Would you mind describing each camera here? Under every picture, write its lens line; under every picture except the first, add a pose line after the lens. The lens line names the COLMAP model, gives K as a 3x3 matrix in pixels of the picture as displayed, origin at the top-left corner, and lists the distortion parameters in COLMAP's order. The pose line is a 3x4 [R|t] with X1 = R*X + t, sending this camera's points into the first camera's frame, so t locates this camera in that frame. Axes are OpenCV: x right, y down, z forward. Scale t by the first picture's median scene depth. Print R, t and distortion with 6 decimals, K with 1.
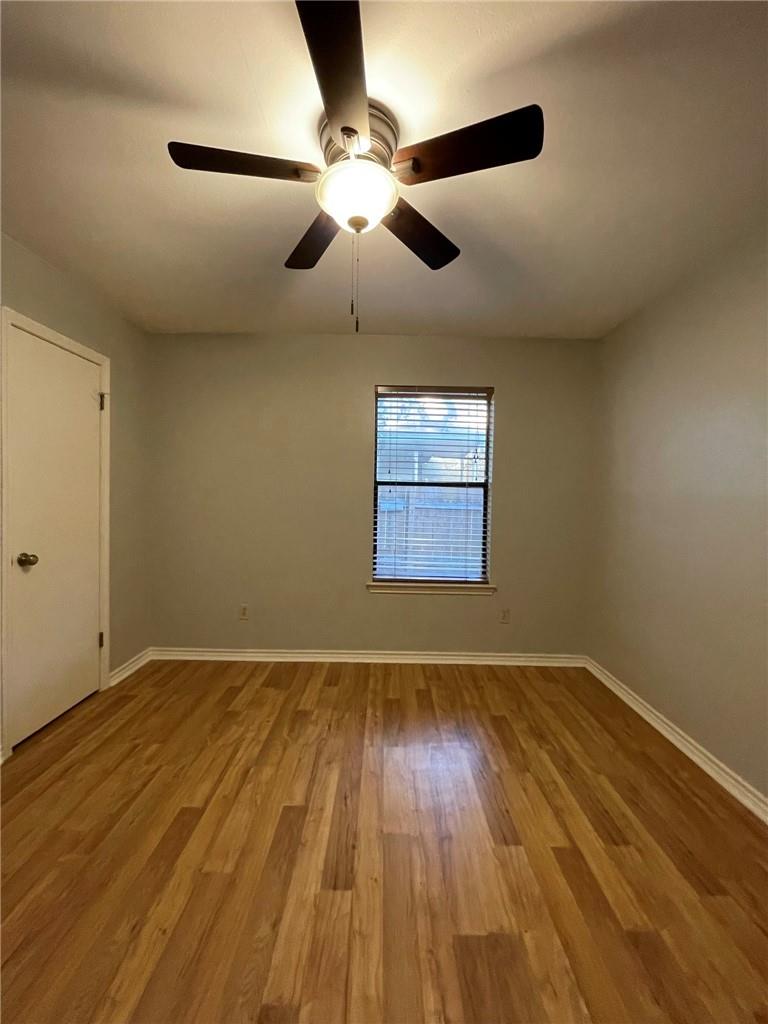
lens RADIAL K [[412.6, 0, 390.3], [0, 412.6, 507.9], [0, 0, 1]] dist [-0.000493, 0.000127]
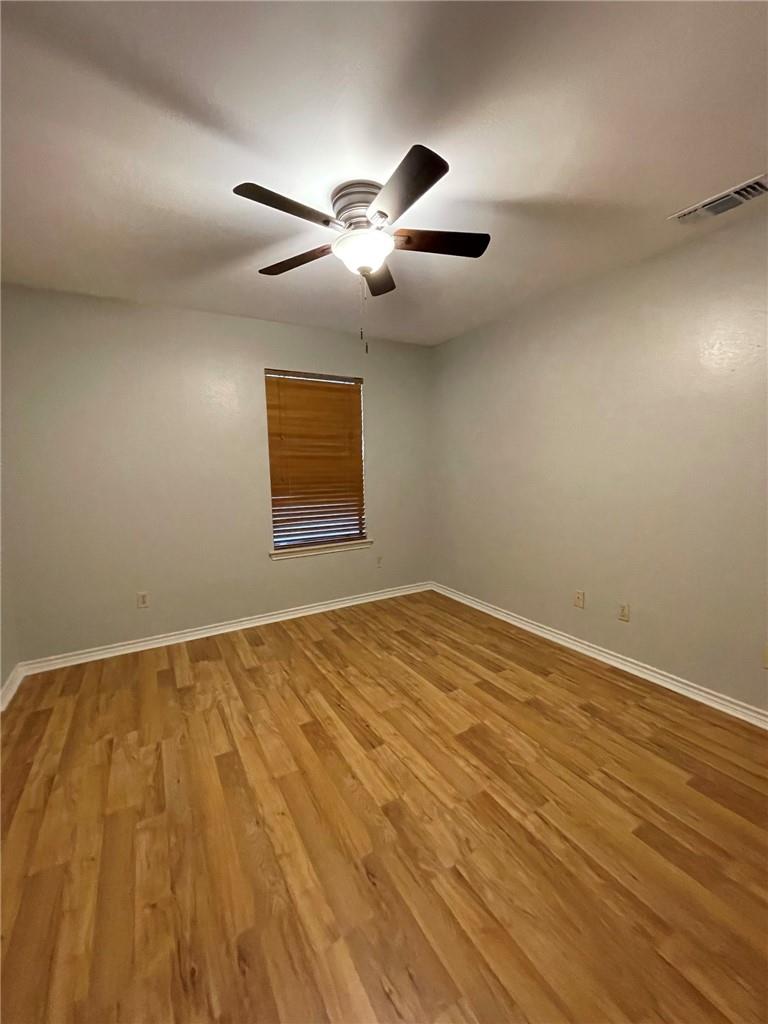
lens RADIAL K [[412.6, 0, 387.8], [0, 412.6, 511.6], [0, 0, 1]] dist [-0.000493, 0.000127]
pose [[0.863311, -0.096957, 0.495272, -0.485929], [0.050968, 0.993105, 0.105572, -0.037579], [-0.502092, -0.065898, 0.862300, -0.150417]]
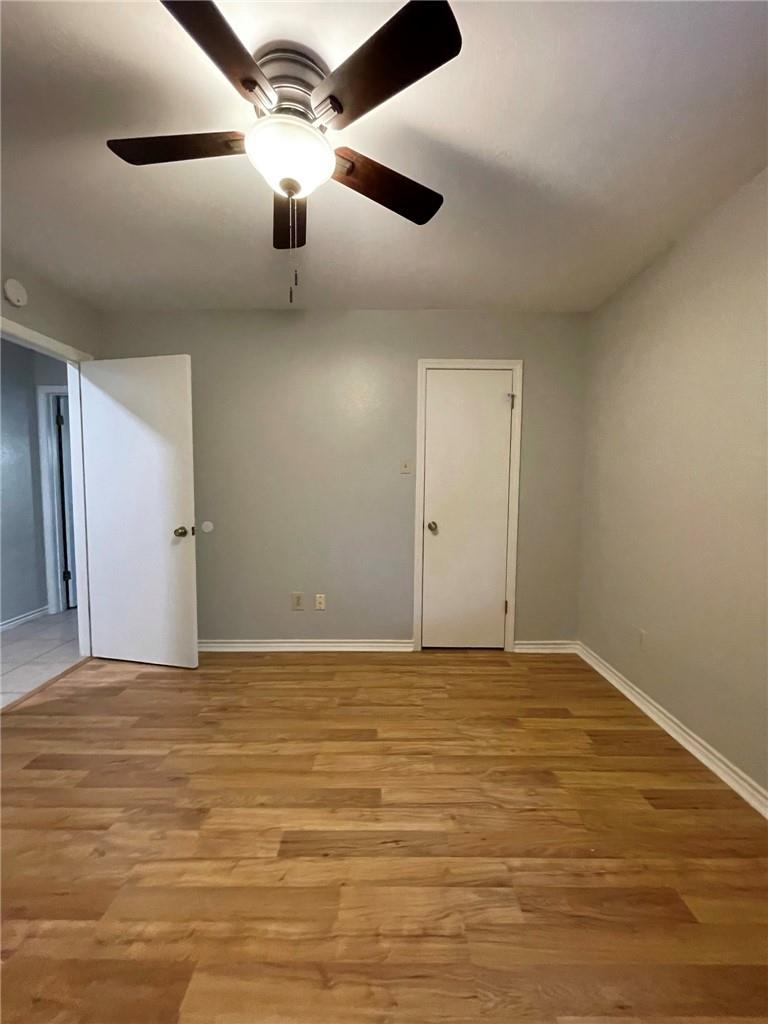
lens RADIAL K [[412.6, 0, 369.0], [0, 412.6, 507.7], [0, 0, 1]] dist [-0.000493, 0.000127]
pose [[-0.026874, 0.041856, -0.998762, 0.588063], [-0.034220, 0.998499, 0.042766, 0.003884], [0.999053, 0.035327, -0.025401, 0.807635]]
